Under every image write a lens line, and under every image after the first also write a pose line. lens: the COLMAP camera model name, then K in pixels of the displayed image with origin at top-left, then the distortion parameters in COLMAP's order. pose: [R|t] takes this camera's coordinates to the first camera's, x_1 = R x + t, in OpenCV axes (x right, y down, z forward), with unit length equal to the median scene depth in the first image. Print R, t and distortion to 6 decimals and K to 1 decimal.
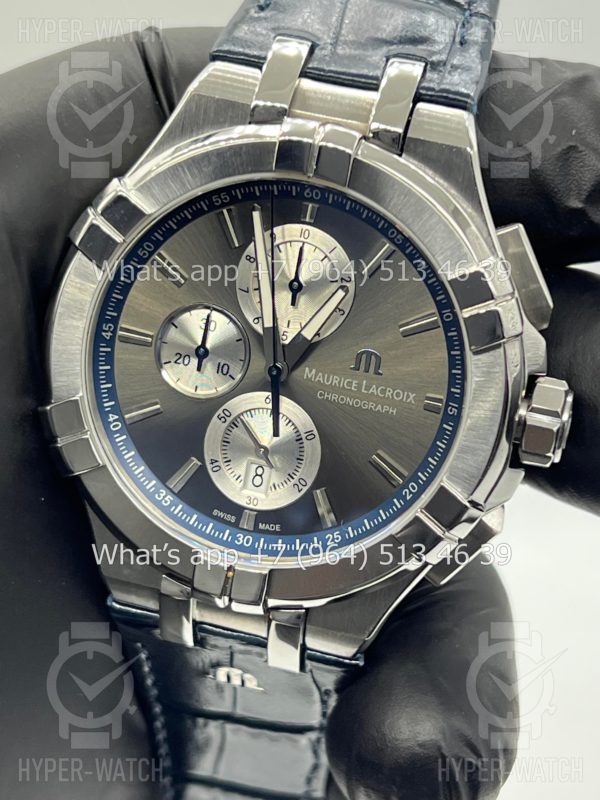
lens RADIAL K [[1878.0, 0, 301.8], [0, 1878.0, 393.5], [0, 0, 1]] dist [0.099608, 0.000000]
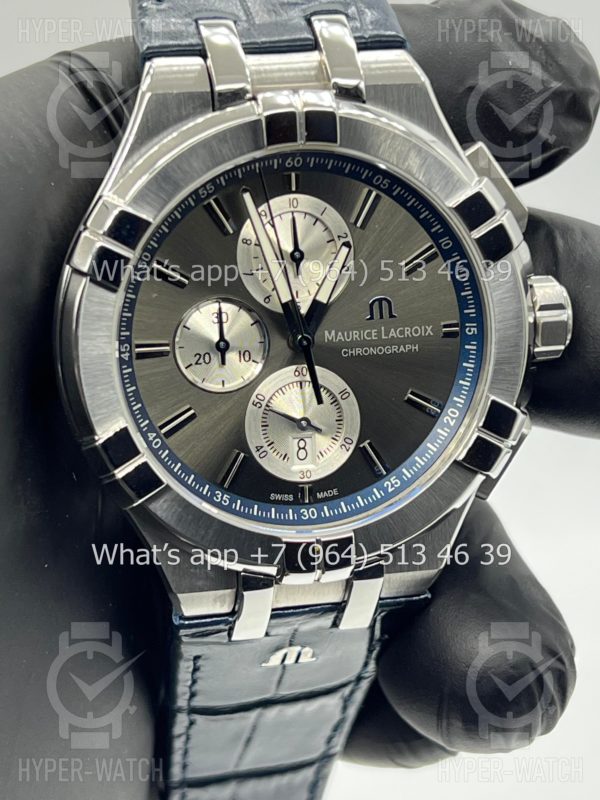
lens RADIAL K [[1878.0, 0, 299.7], [0, 1878.0, 400.5], [0, 0, 1]] dist [0.099608, 0.000000]
pose [[0.892221, -0.285529, 0.349877, -0.375261], [0.281929, 0.957405, 0.062376, -0.044937], [-0.352785, 0.042988, 0.934717, 0.057449]]
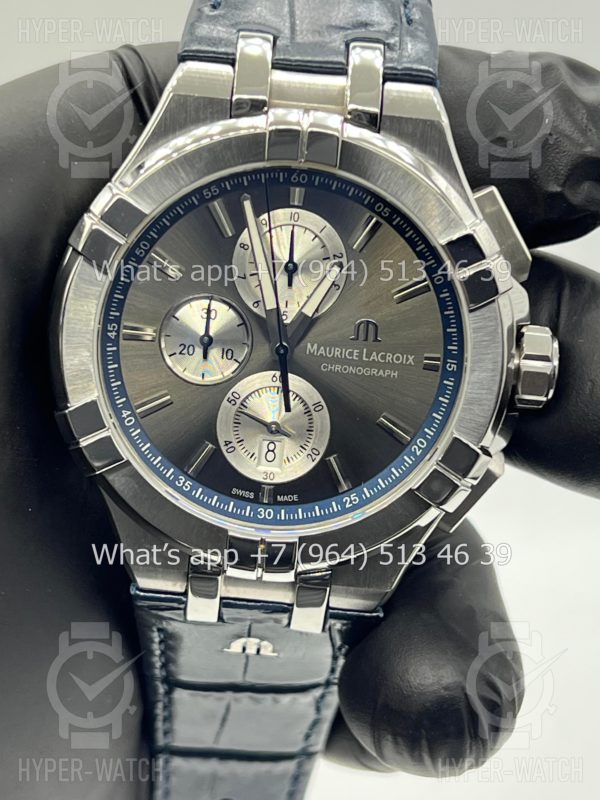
lens RADIAL K [[1878.0, 0, 294.5], [0, 1878.0, 404.7], [0, 0, 1]] dist [0.099608, 0.000000]
pose [[0.979184, -0.122727, 0.161671, -0.179468], [0.119885, 0.992414, 0.027258, -0.009207], [-0.163789, -0.007309, 0.986468, -0.038747]]
